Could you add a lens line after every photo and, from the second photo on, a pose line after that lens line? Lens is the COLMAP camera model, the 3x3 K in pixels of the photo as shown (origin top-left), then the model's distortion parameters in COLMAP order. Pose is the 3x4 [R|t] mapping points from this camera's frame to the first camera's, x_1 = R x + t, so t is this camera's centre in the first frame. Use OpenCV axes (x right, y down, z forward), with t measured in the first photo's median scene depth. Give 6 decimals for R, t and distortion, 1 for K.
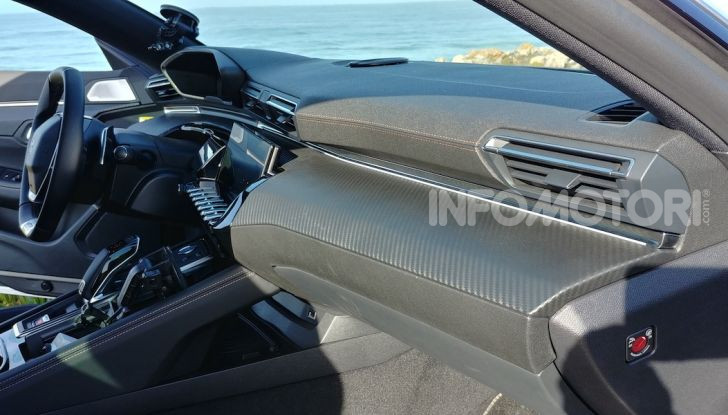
lens RADIAL K [[722.2, 0, 364.0], [0, 722.2, 207.5], [0, 0, 1]] dist [0.165991, -0.533881]
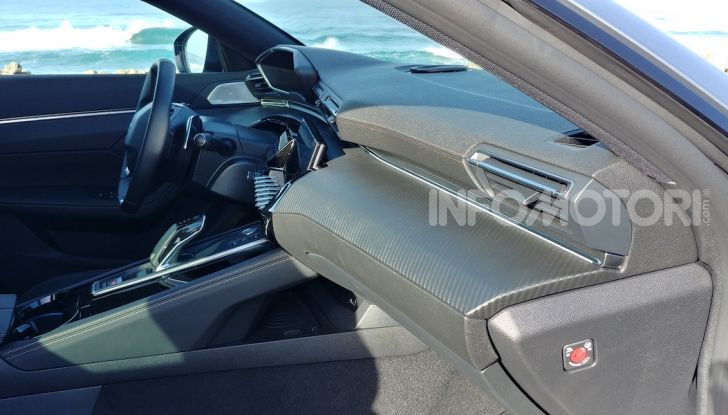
lens RADIAL K [[722.2, 0, 364.0], [0, 722.2, 207.5], [0, 0, 1]] dist [0.165991, -0.533881]
pose [[0.980959, 0.081591, -0.176243, 0.144088], [-0.079927, 0.996664, 0.016537, -0.012020], [0.177004, -0.002135, 0.984208, -0.062957]]
